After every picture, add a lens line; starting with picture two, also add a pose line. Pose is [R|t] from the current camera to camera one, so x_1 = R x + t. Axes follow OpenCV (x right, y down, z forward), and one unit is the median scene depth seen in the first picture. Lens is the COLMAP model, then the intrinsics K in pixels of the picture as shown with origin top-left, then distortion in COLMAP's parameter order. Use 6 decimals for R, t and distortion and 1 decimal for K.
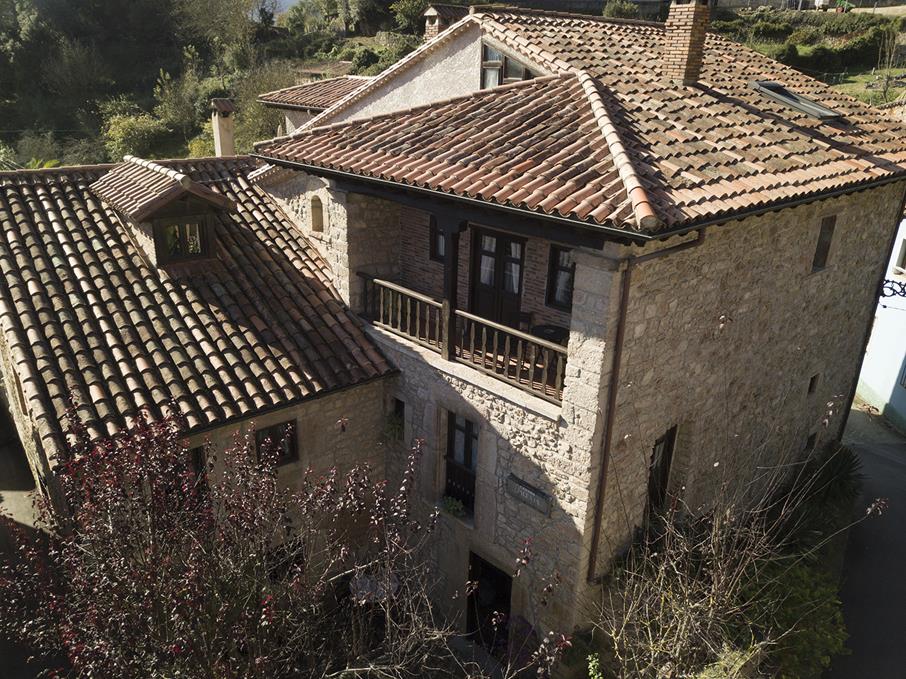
lens RADIAL K [[693.0, 0, 453.0], [0, 693.0, 339.5], [0, 0, 1]] dist [0.009428, -0.005956]
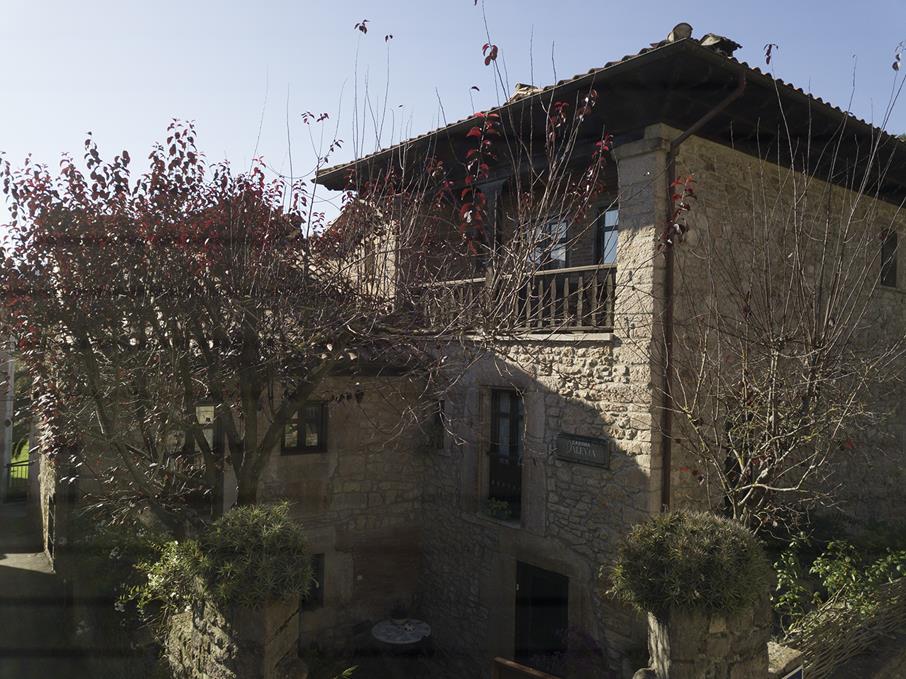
lens RADIAL K [[693.0, 0, 453.0], [0, 693.0, 339.5], [0, 0, 1]] dist [0.009428, -0.005956]
pose [[0.997074, -0.004496, -0.076307, 0.014282], [-0.023860, 0.930084, -0.366570, 0.414481], [0.072620, 0.367318, 0.927256, 0.134683]]
